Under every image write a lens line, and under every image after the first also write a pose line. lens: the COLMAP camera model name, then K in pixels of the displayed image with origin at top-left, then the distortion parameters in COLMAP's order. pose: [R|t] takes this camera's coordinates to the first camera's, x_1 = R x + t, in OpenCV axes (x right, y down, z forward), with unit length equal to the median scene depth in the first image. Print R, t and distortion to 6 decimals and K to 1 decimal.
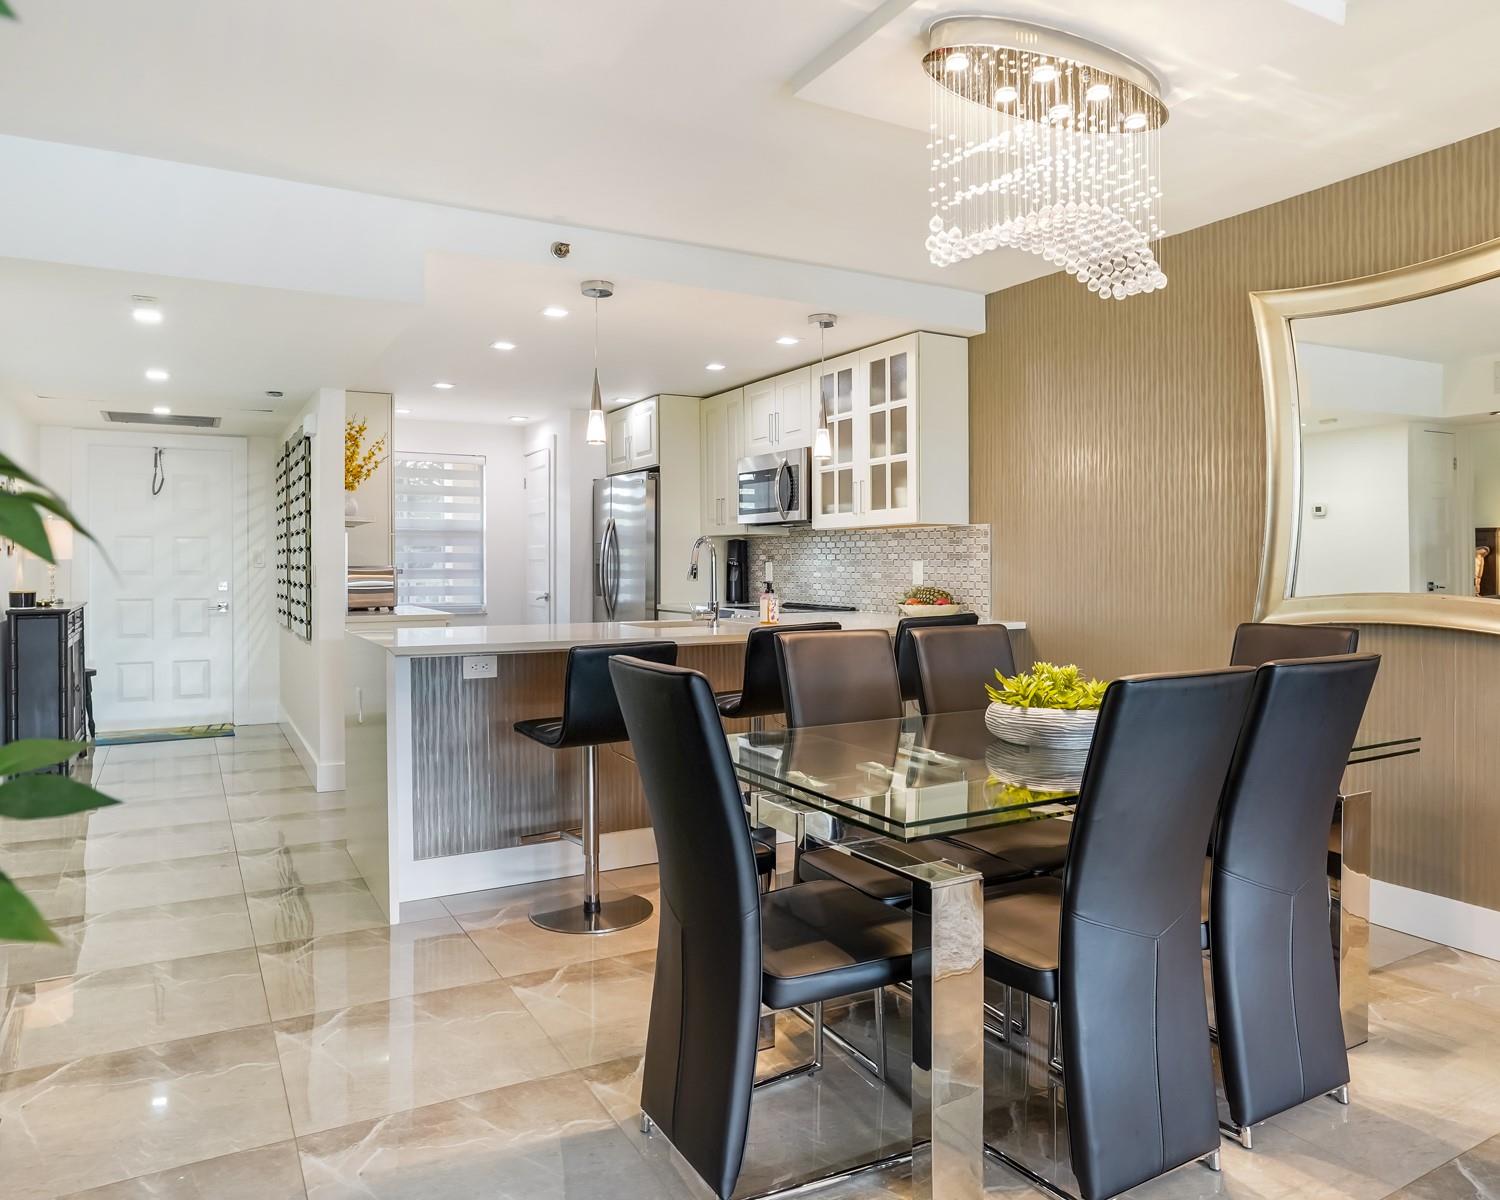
lens RADIAL K [[974.9, 0, 700.3], [0, 974.9, 578.0], [0, 0, 1]] dist [-0.044344, 0.011317]
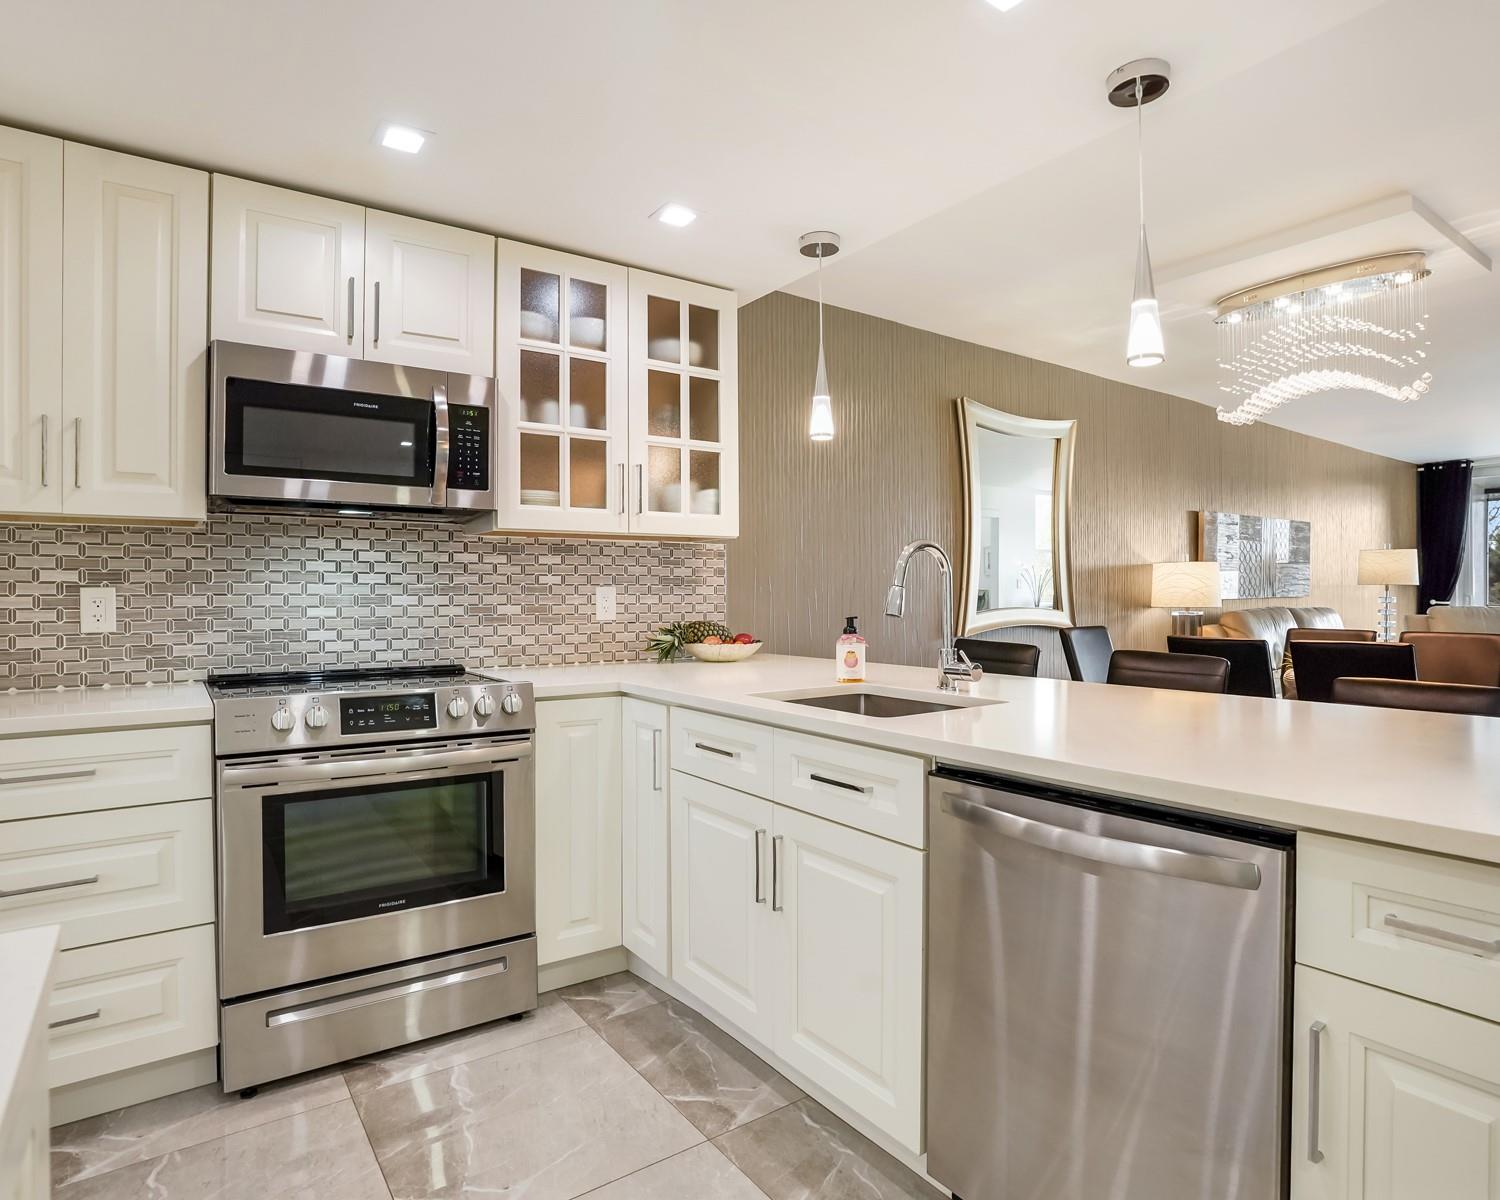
lens RADIAL K [[848.2, 0, 743.6], [0, 848.2, 597.1], [0, 0, 1]] dist [-0.072656, 0.027782]
pose [[-0.120493, 0.000790, 0.992714, -0.344210], [0.020830, 0.999782, 0.001732, -0.007766], [-0.992496, 0.020887, -0.120483, 0.833769]]
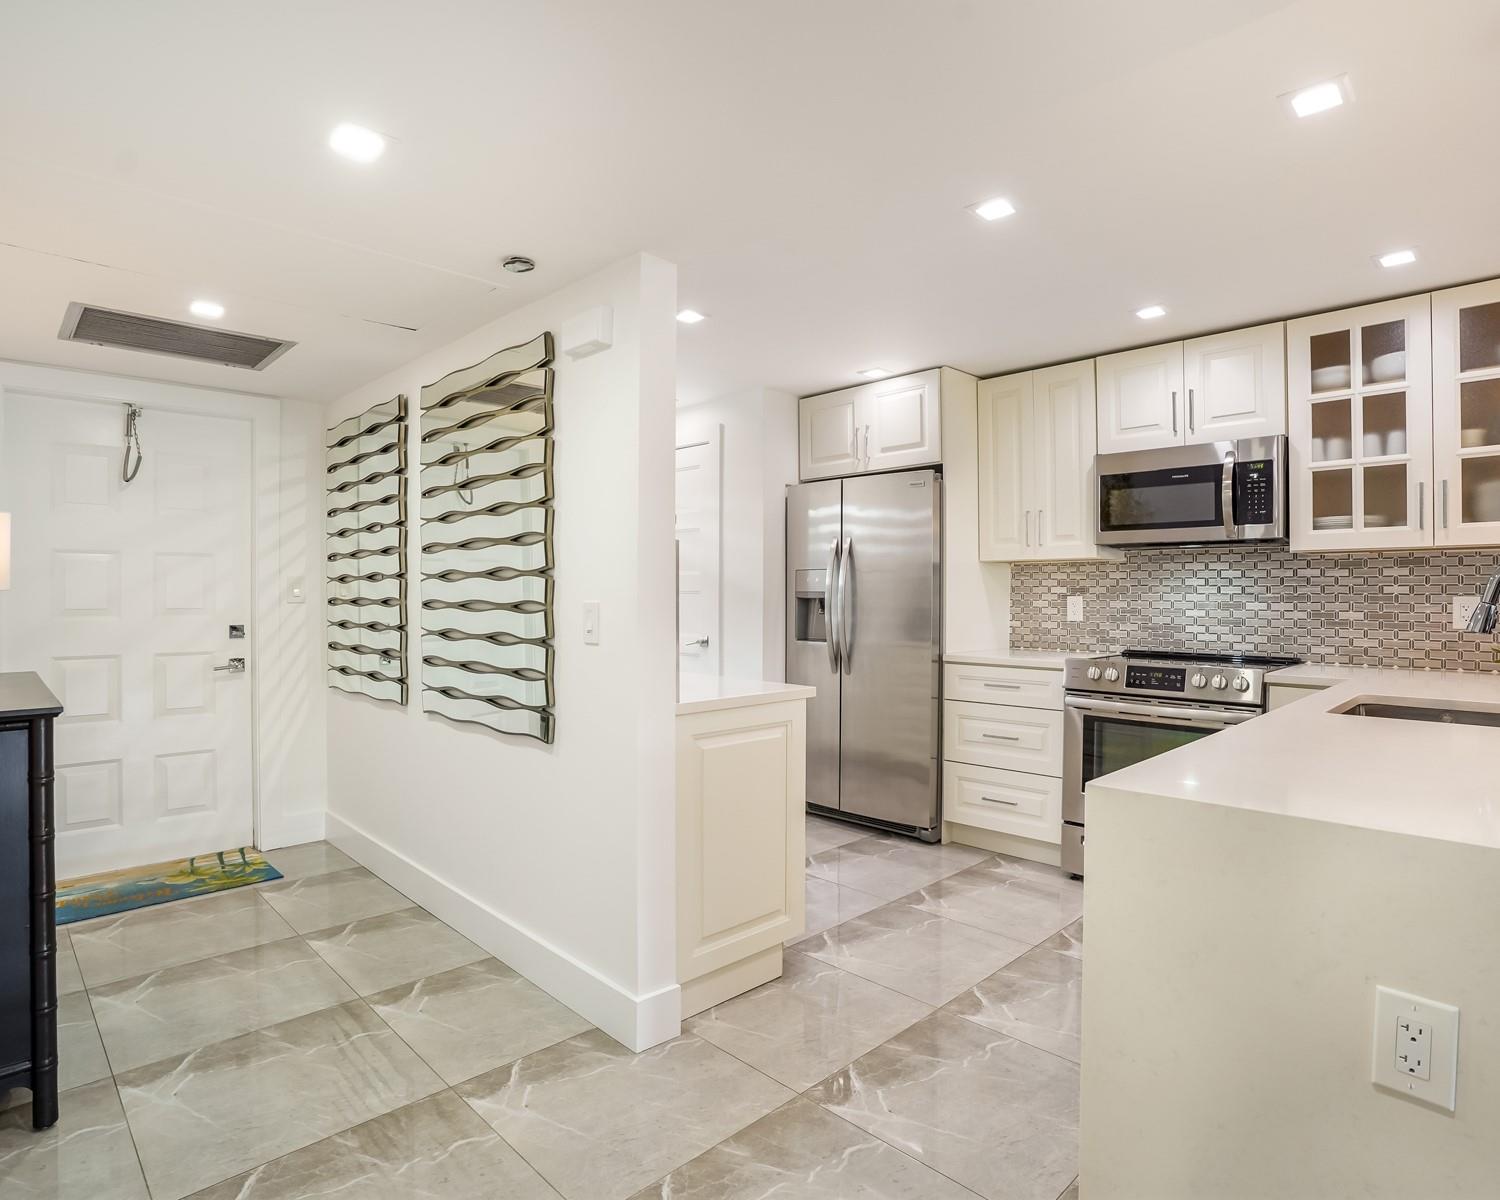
lens RADIAL K [[848.2, 0, 746.1], [0, 848.2, 599.0], [0, 0, 1]] dist [-0.072656, 0.027782]
pose [[0.966141, 0.001083, 0.258013, -0.381110], [0.001364, 0.999956, -0.009308, -0.009186], [-0.258011, 0.009345, 0.966097, 0.473797]]
